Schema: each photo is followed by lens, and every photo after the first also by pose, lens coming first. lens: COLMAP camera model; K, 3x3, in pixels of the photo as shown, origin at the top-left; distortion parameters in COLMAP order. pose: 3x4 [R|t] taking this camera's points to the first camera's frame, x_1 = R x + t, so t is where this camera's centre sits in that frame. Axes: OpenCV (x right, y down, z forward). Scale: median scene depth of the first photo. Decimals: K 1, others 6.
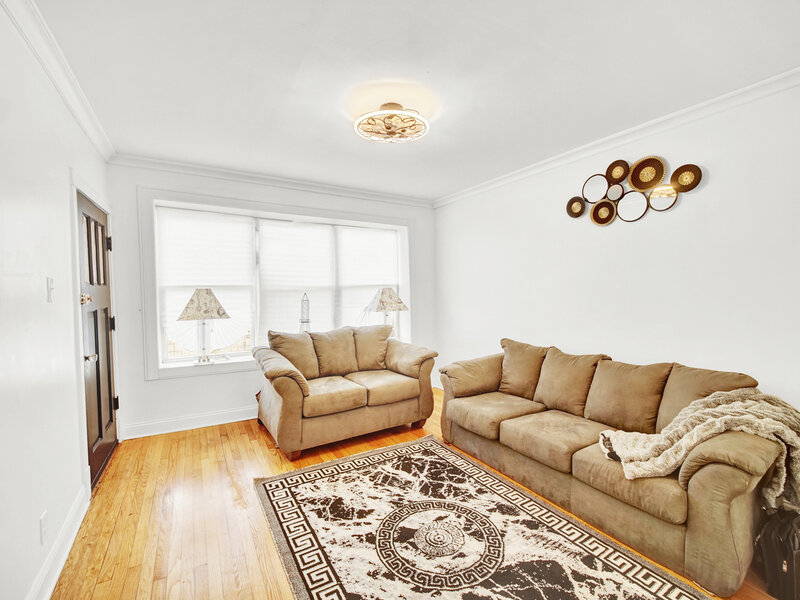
lens RADIAL K [[368.4, 0, 399.9], [0, 368.4, 301.9], [0, 0, 1]] dist [-0.004904, -0.000622]
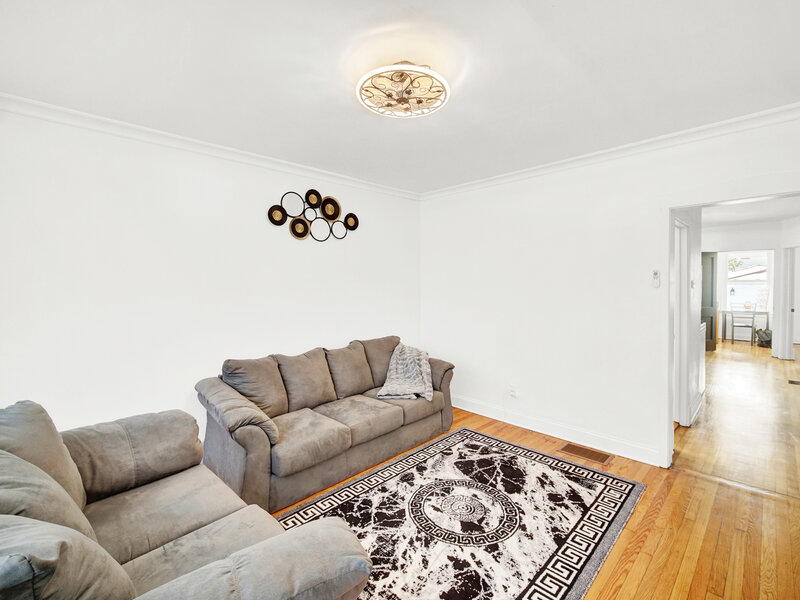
lens RADIAL K [[368.4, 0, 398.8], [0, 368.4, 298.7], [0, 0, 1]] dist [-0.004904, -0.000622]
pose [[-0.252566, -0.026566, 0.967215, -0.846625], [0.047520, 0.998076, 0.039823, -0.066160], [-0.966412, 0.056019, -0.250818, 1.293353]]
